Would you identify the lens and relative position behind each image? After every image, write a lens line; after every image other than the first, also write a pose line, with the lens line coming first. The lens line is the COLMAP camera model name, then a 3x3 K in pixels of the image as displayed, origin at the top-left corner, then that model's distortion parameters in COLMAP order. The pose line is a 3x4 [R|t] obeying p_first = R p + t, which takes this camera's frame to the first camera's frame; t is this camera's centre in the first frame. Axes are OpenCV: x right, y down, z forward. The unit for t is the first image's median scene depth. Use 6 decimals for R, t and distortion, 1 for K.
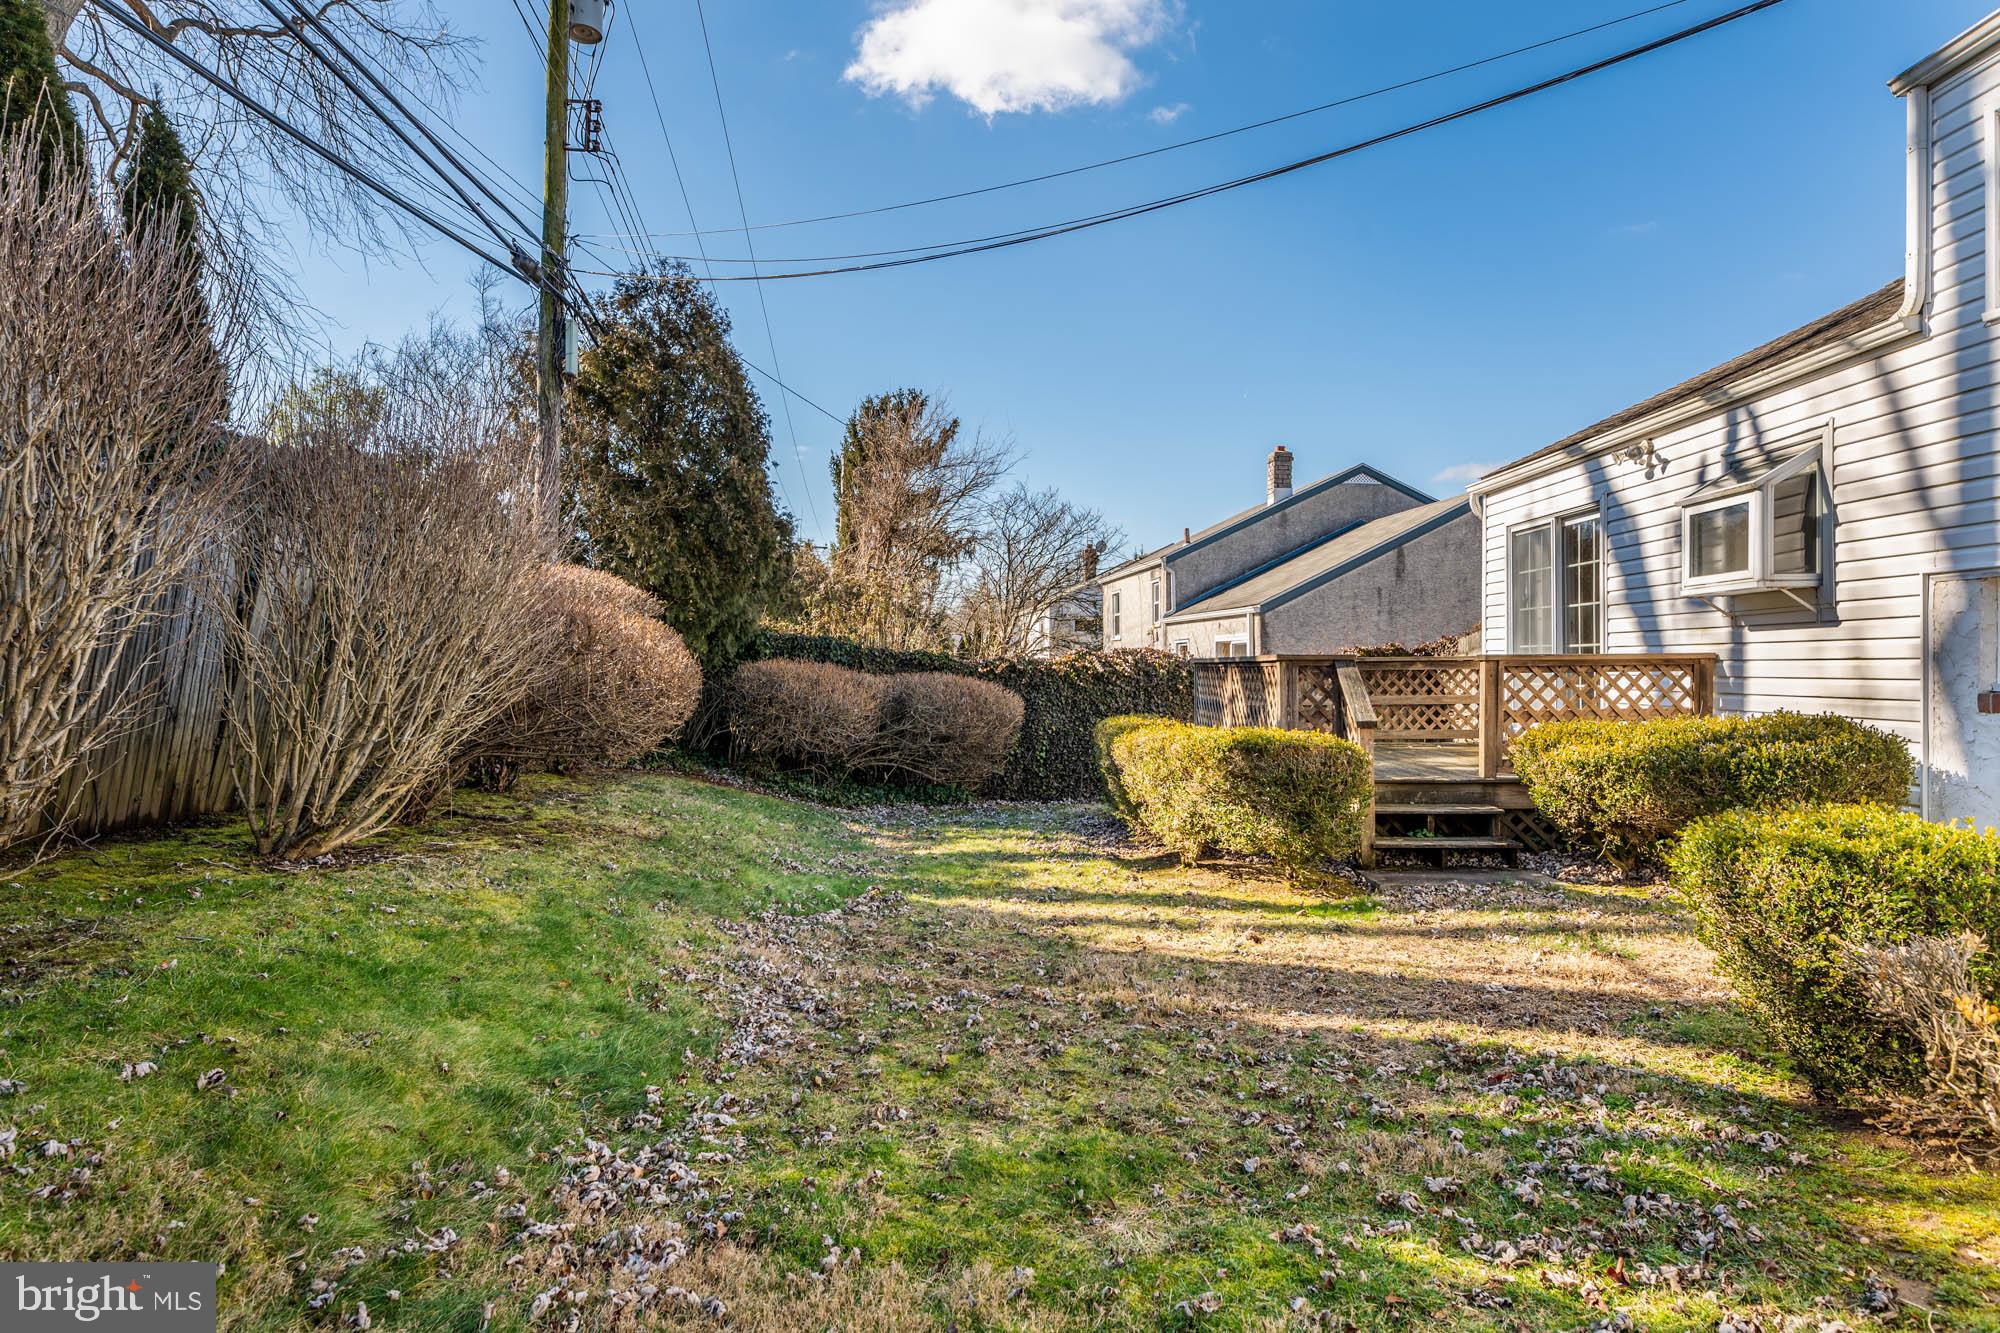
lens RADIAL K [[1152.1, 0, 995.9], [0, 1152.1, 666.5], [0, 0, 1]] dist [-0.002749, -0.002396]
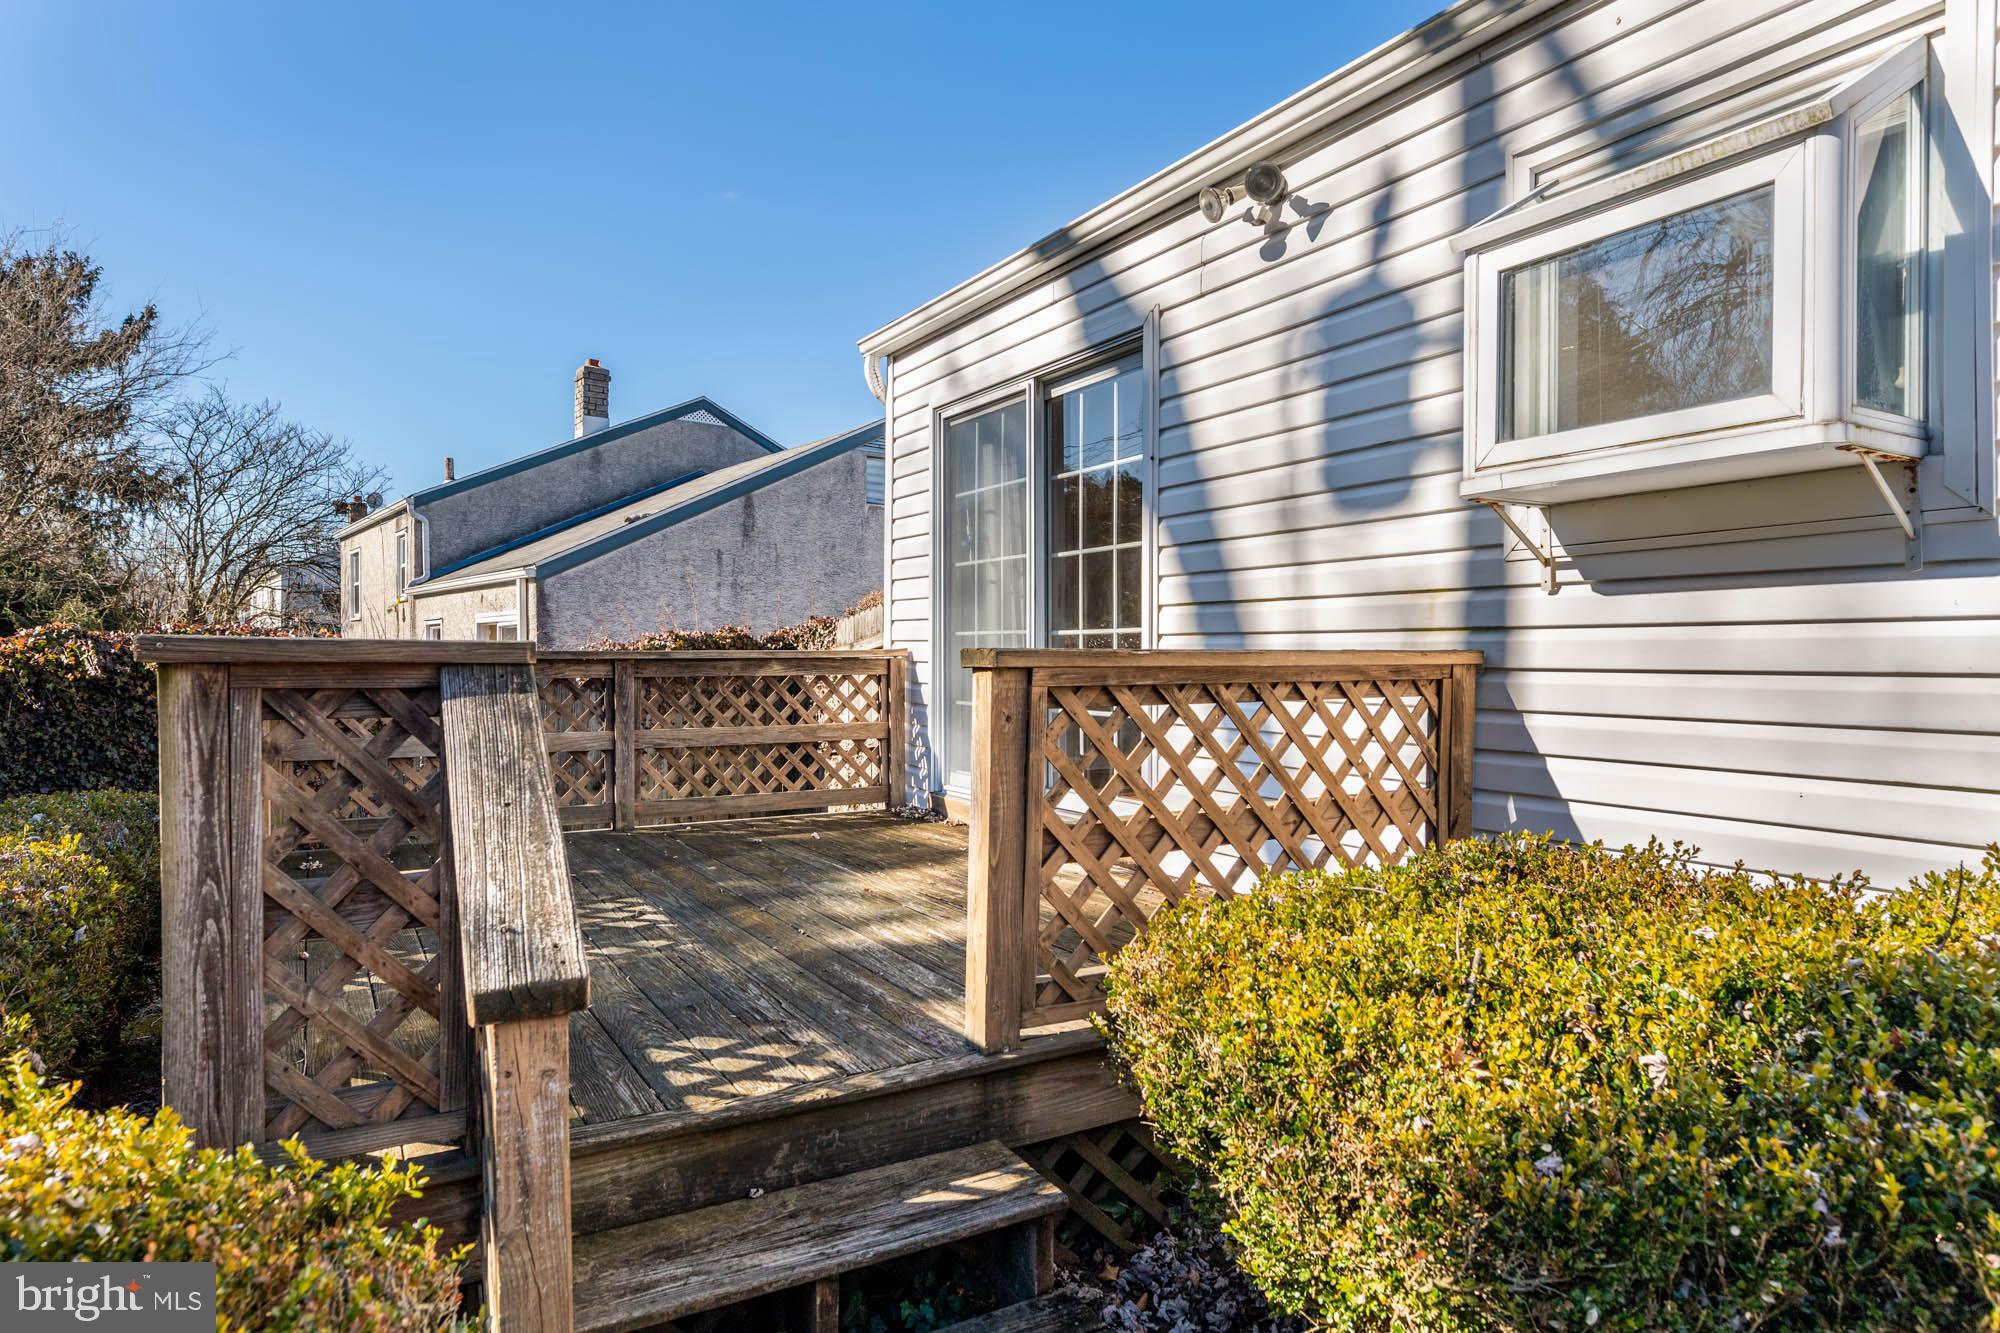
lens RADIAL K [[1152.1, 0, 994.3], [0, 1152.1, 668.5], [0, 0, 1]] dist [-0.002749, -0.002396]
pose [[0.855890, 0.000689, 0.517157, 0.182617], [-0.005920, 0.999947, 0.008465, -0.005257], [-0.517124, -0.010307, 0.855848, 0.502547]]
